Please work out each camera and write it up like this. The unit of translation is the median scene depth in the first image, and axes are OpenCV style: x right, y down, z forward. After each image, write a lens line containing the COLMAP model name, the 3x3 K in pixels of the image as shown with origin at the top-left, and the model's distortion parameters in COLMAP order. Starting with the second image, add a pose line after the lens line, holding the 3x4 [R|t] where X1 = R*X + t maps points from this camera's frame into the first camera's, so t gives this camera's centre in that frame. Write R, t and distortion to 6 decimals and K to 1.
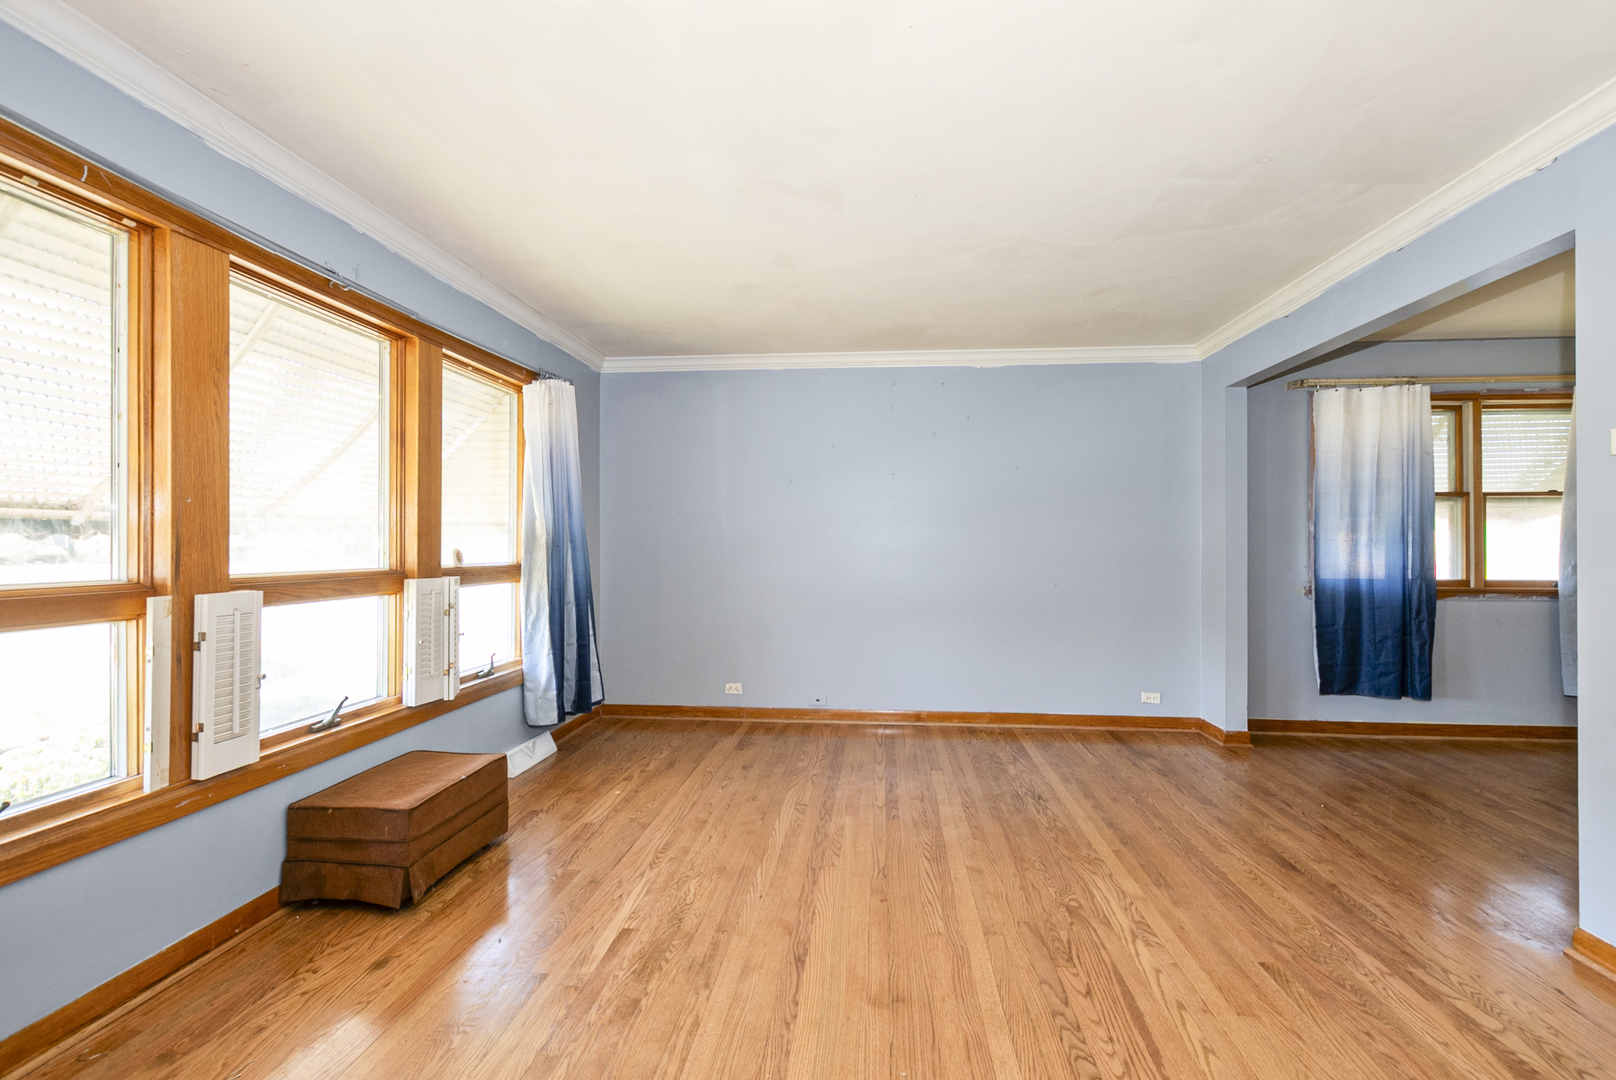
lens RADIAL K [[708.7, 0, 815.0], [0, 708.7, 548.1], [0, 0, 1]] dist [0.000028, -0.000015]
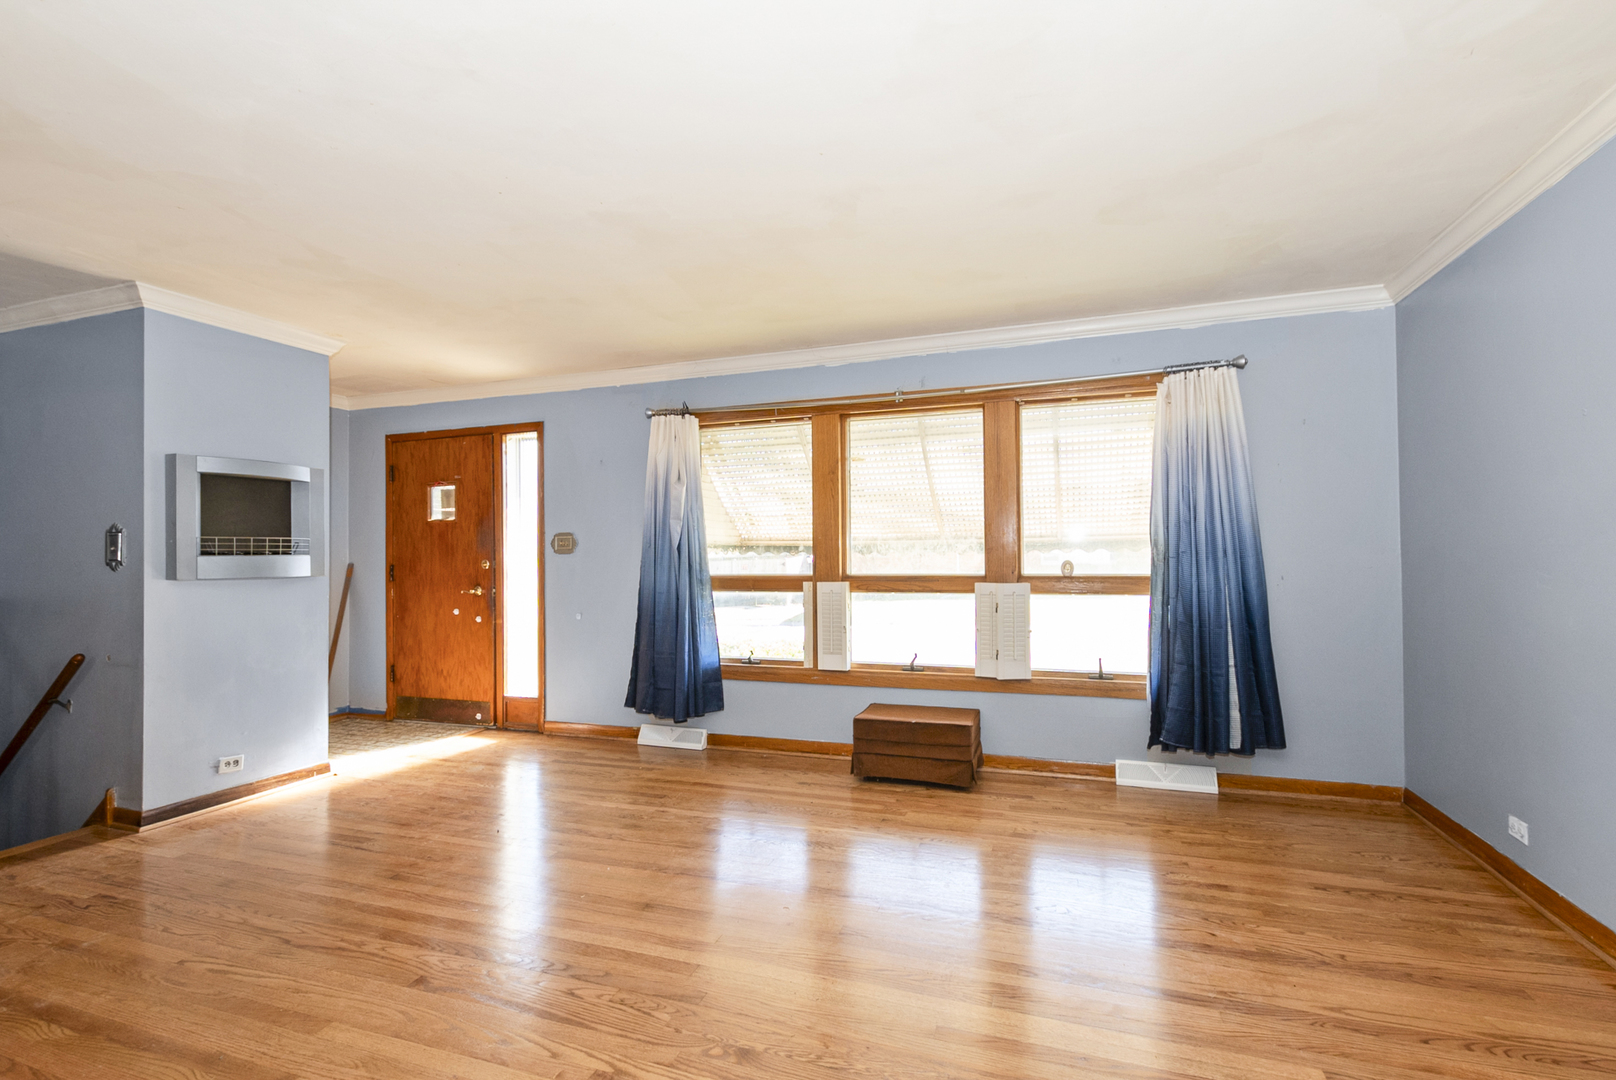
lens RADIAL K [[723.7, 0, 808.0], [0, 723.7, 540.0], [0, 0, 1]] dist [0.001997, -0.000339]
pose [[-0.235907, -0.023924, -0.971481, 1.183415], [0.003602, 0.999669, -0.025493, -0.003503], [0.971769, -0.009513, -0.235743, 1.397001]]
